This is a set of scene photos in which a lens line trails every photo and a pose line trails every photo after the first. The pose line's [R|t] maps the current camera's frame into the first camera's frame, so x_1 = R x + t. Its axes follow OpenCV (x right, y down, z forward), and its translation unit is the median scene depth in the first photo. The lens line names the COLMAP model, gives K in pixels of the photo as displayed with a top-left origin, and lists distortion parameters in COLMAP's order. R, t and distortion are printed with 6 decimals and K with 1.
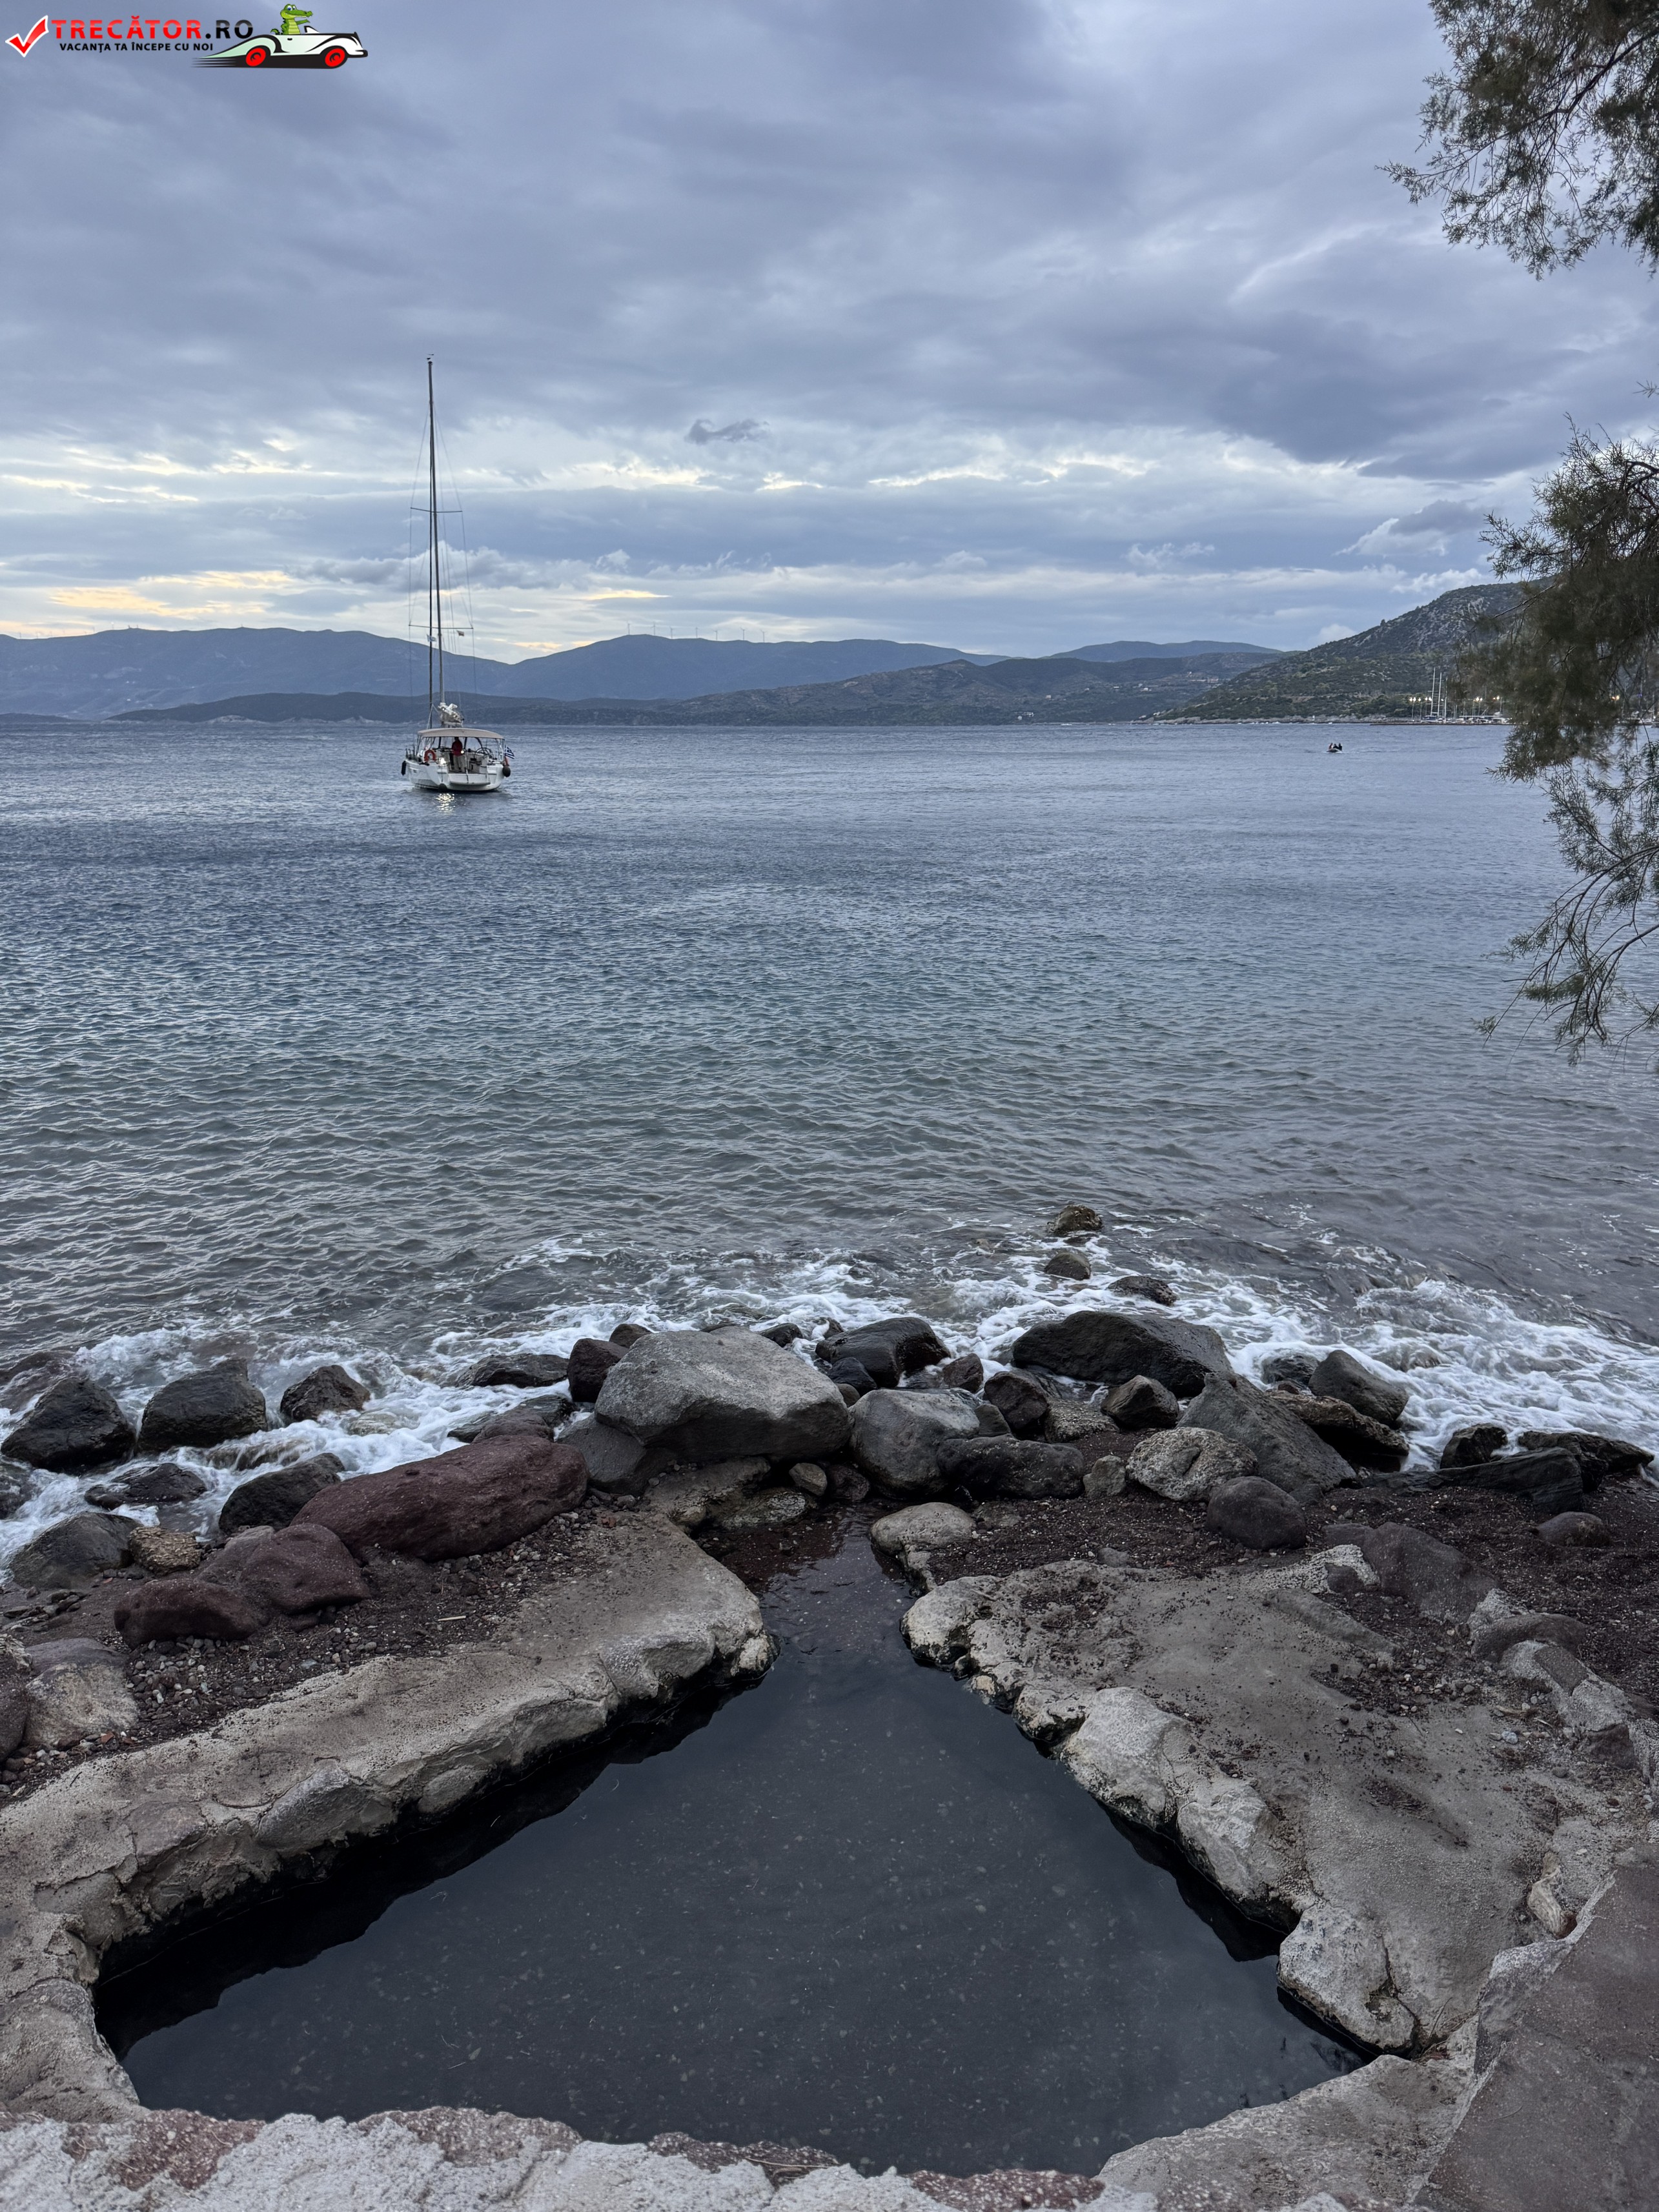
lens RADIAL K [[1568.7, 0, 834.8], [0, 1568.7, 1111.8], [0, 0, 1]] dist [0.038291, -0.047388]
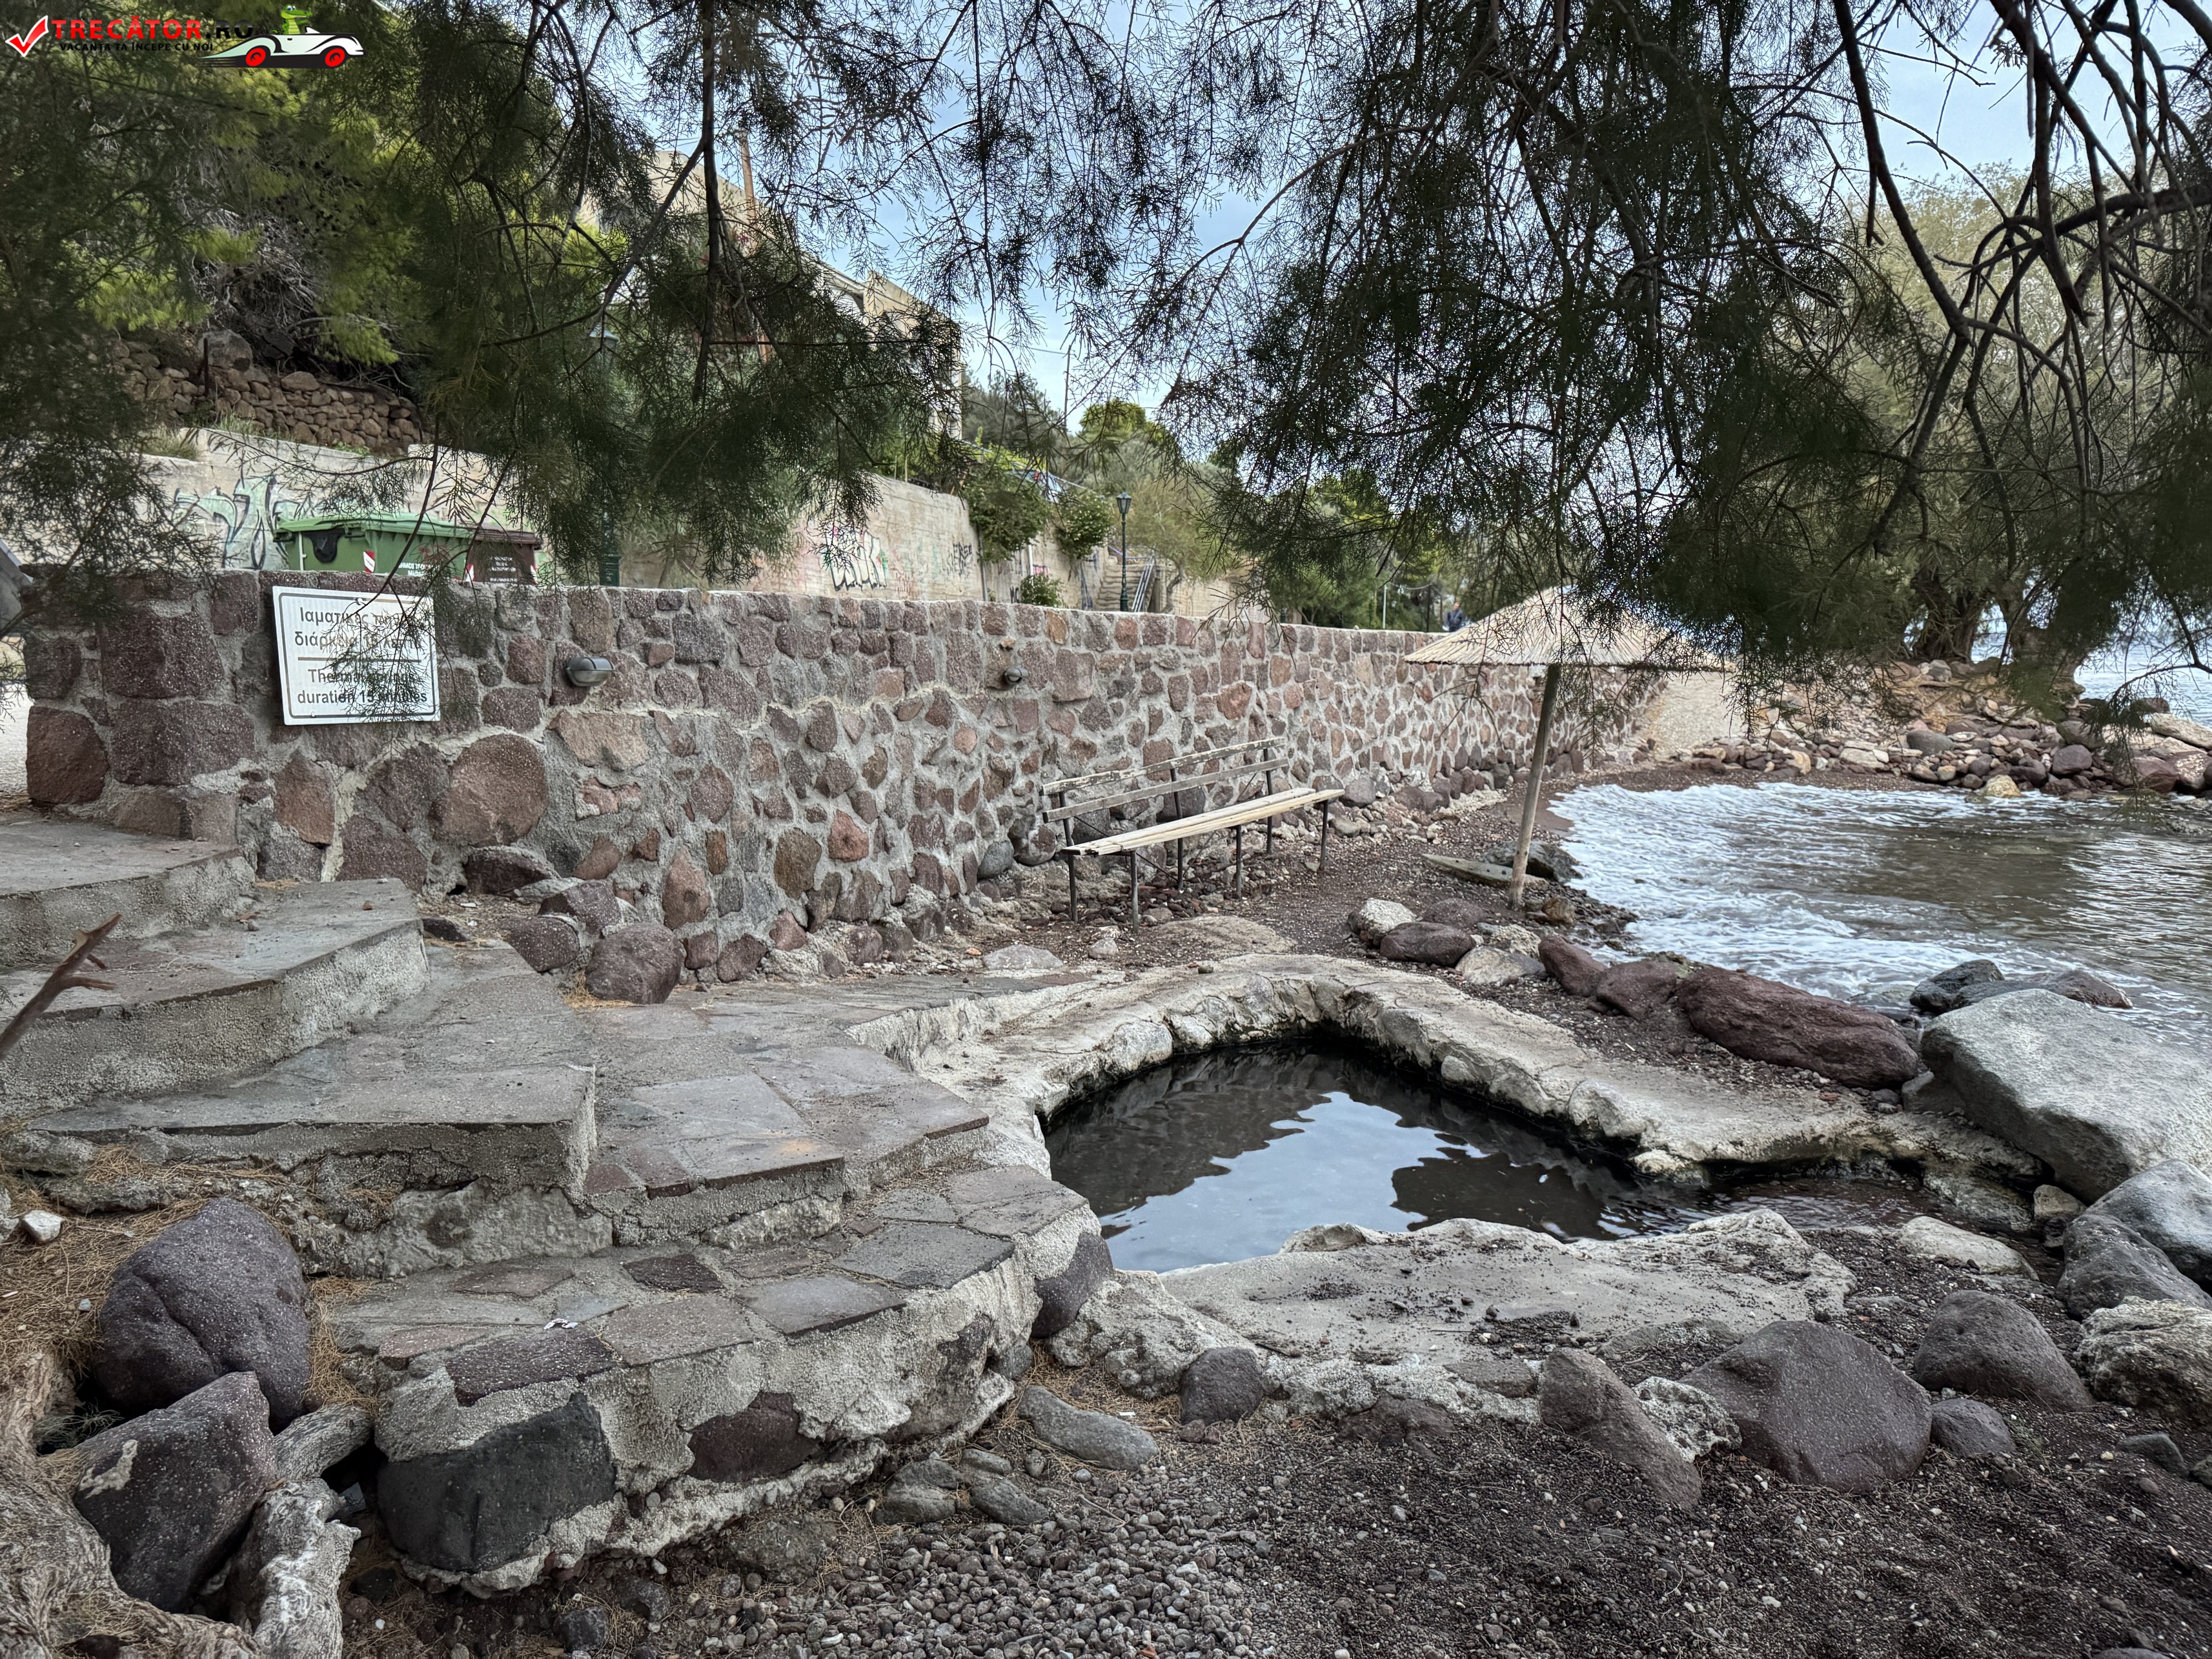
lens RADIAL K [[1568.7, 0, 1105.2], [0, 1568.7, 825.8], [0, 0, 1]] dist [0.038291, -0.047388]
pose [[-0.272764, 0.109575, -0.955821, 1.073620], [-0.234257, 0.956028, 0.176449, 0.032016], [0.933126, 0.272036, -0.235101, 0.882352]]
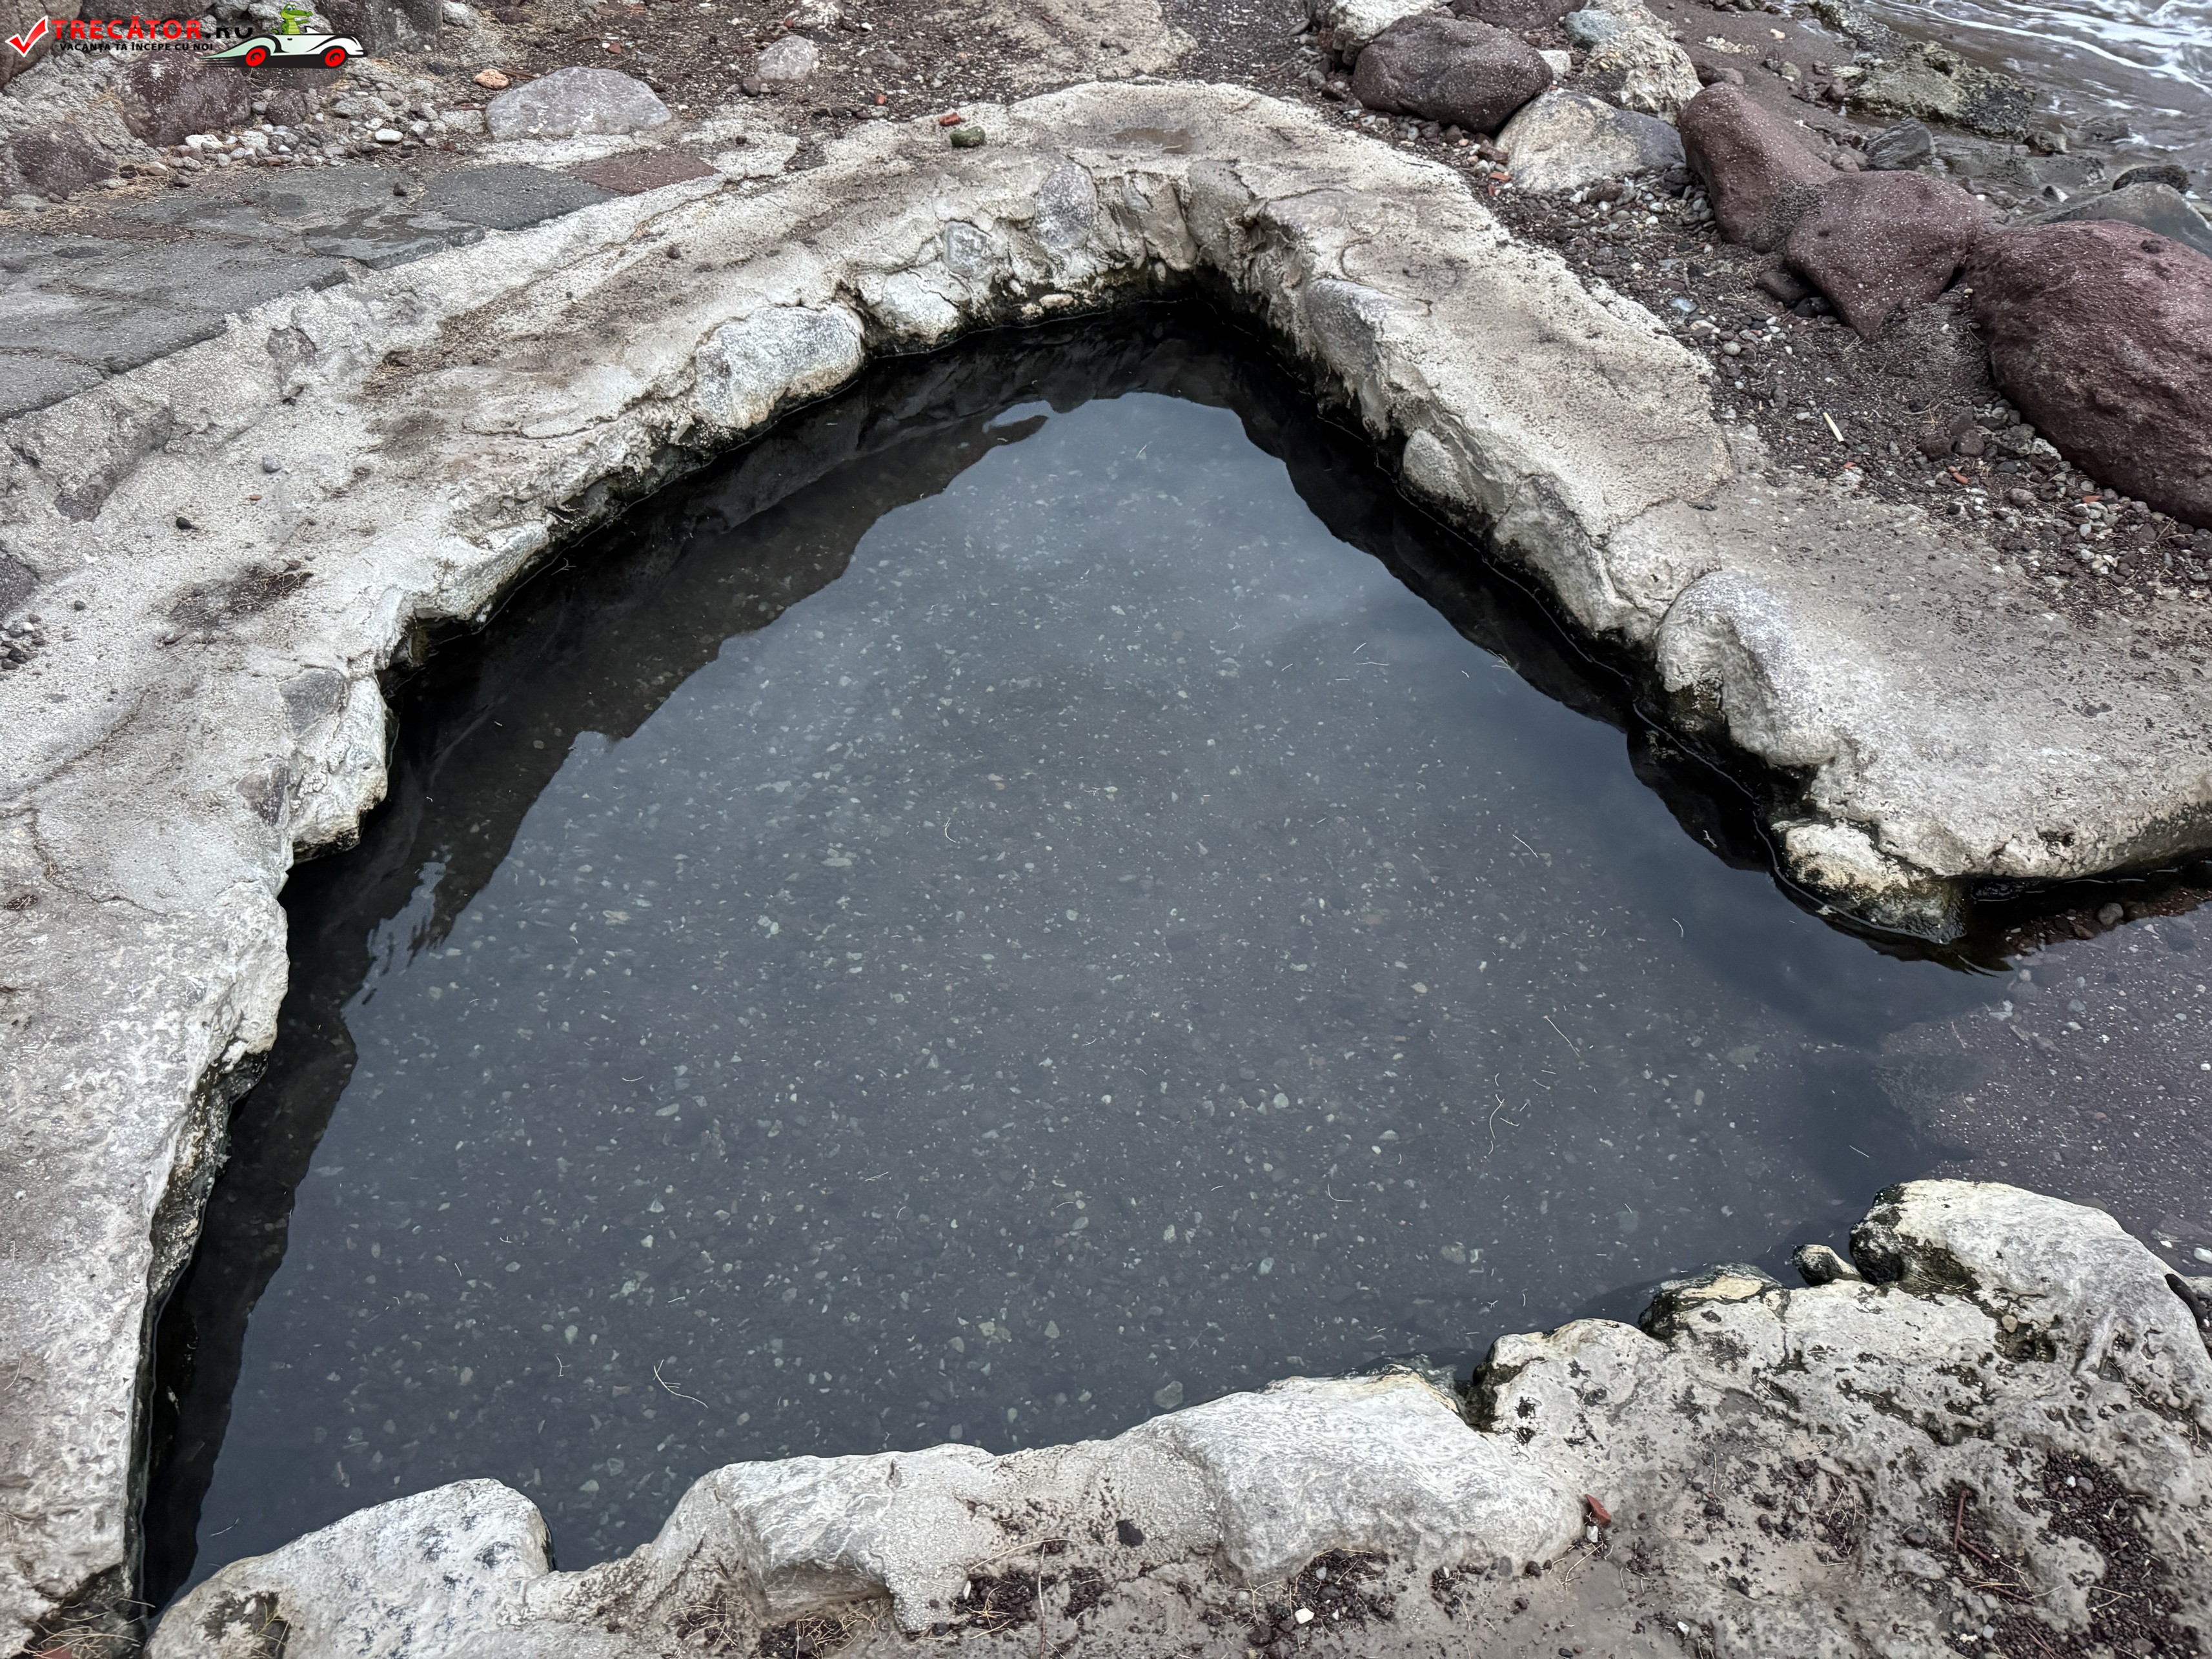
lens RADIAL K [[1568.7, 0, 1111.2], [0, 1568.7, 871.4], [0, 0, 1]] dist [0.038291, -0.047388]
pose [[-0.303480, 0.663711, -0.683657, 0.323421], [-0.239346, 0.641391, 0.728925, 0.080884], [0.922287, 0.384845, -0.035793, 0.870423]]
